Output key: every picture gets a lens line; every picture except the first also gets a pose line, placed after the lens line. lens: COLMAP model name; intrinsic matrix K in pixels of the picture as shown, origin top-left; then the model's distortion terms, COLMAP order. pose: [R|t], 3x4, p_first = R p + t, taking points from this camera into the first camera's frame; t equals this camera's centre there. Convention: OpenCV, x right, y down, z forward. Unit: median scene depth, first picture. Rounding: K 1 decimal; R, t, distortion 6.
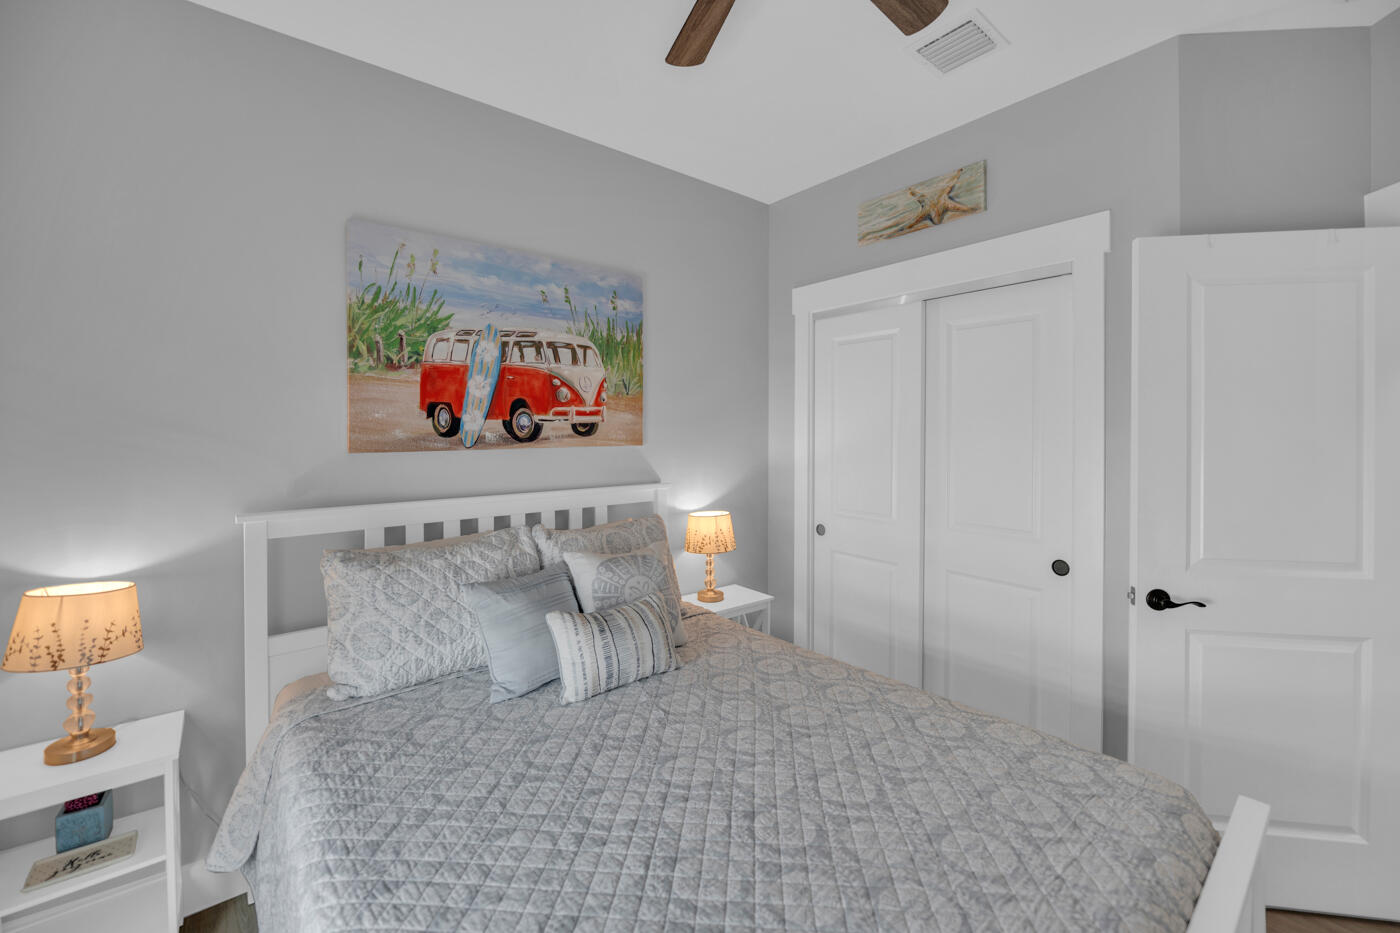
lens RADIAL K [[573.6, 0, 709.0], [0, 573.6, 413.2], [0, 0, 1]] dist [-0.002384, -0.000197]
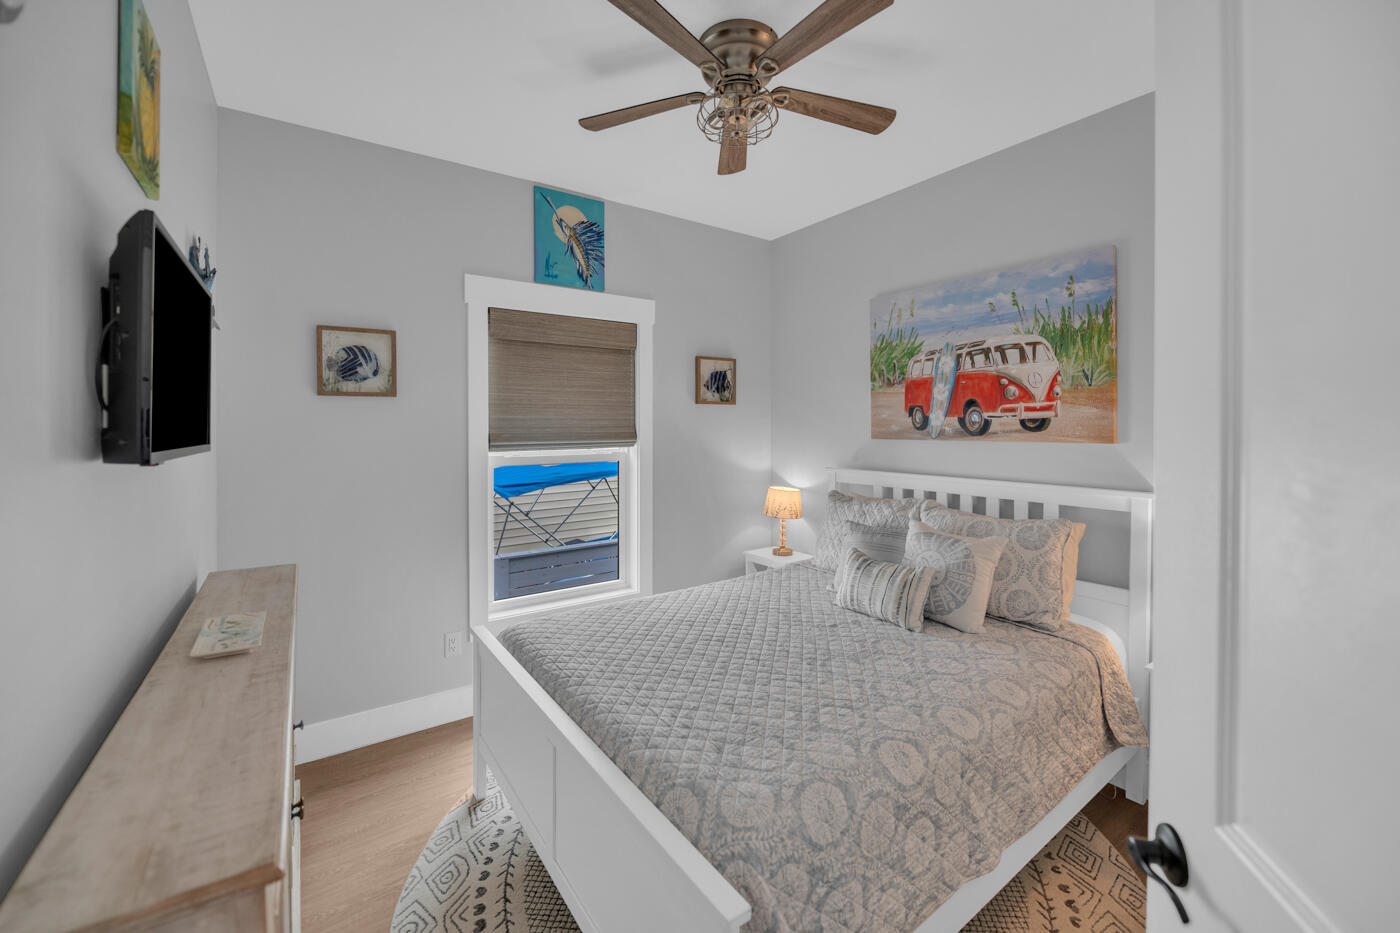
lens RADIAL K [[573.6, 0, 709.0], [0, 573.6, 413.2], [0, 0, 1]] dist [-0.002384, -0.000197]
pose [[-0.074813, -0.016732, -0.997057, 0.893058], [0.029930, 0.999371, -0.019016, 0.010440], [0.996748, -0.031265, -0.074265, 0.532856]]
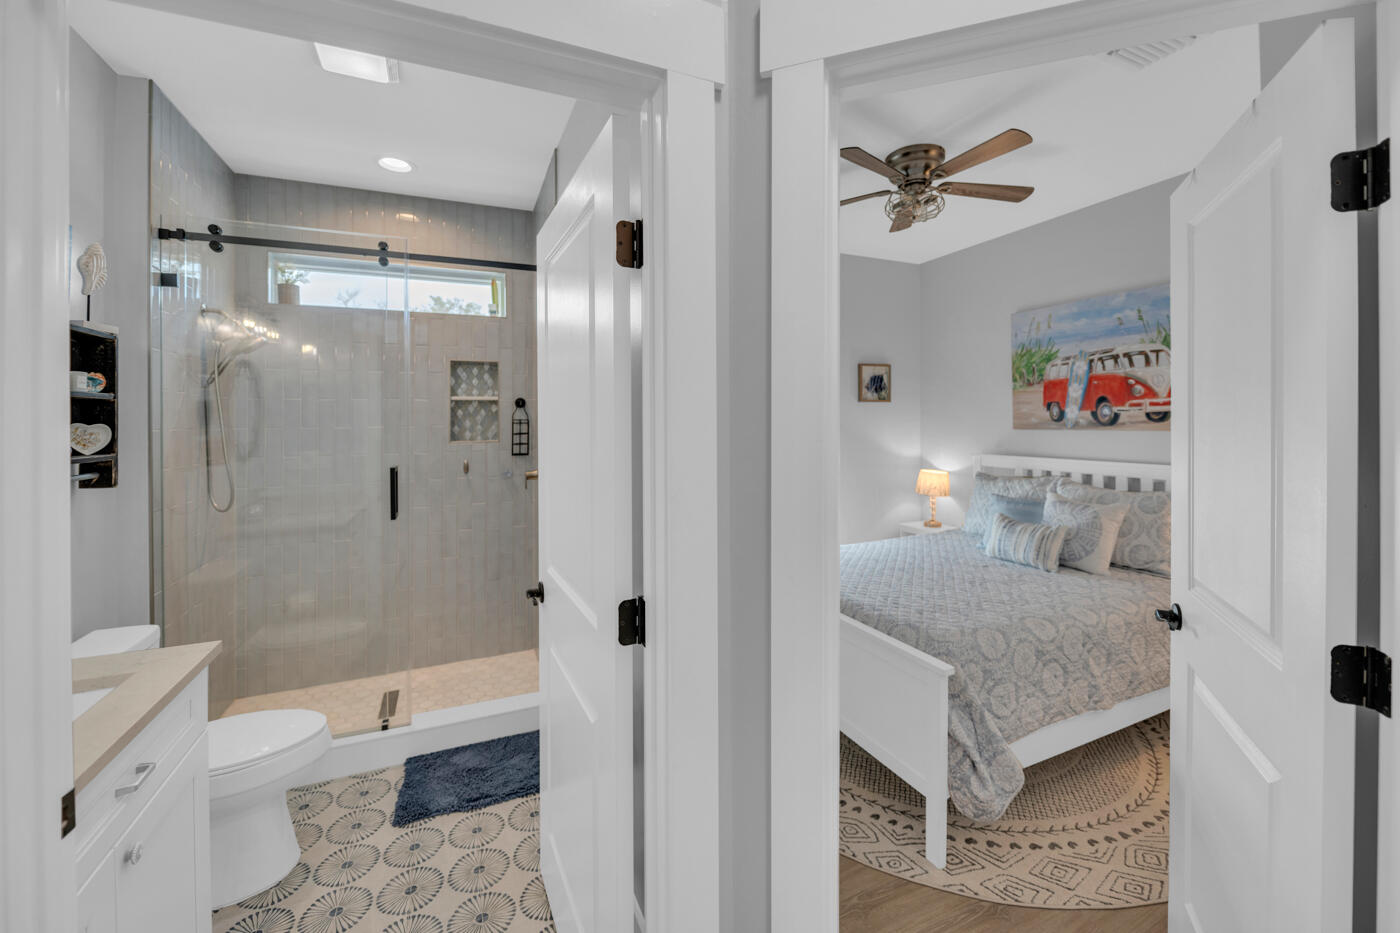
lens RADIAL K [[573.6, 0, 709.0], [0, 573.6, 413.2], [0, 0, 1]] dist [-0.002384, -0.000197]
pose [[-0.274335, -0.005617, -0.961618, 1.335898], [0.036761, 0.999191, -0.016324, 0.005025], [0.960931, -0.039828, -0.273907, 0.425719]]
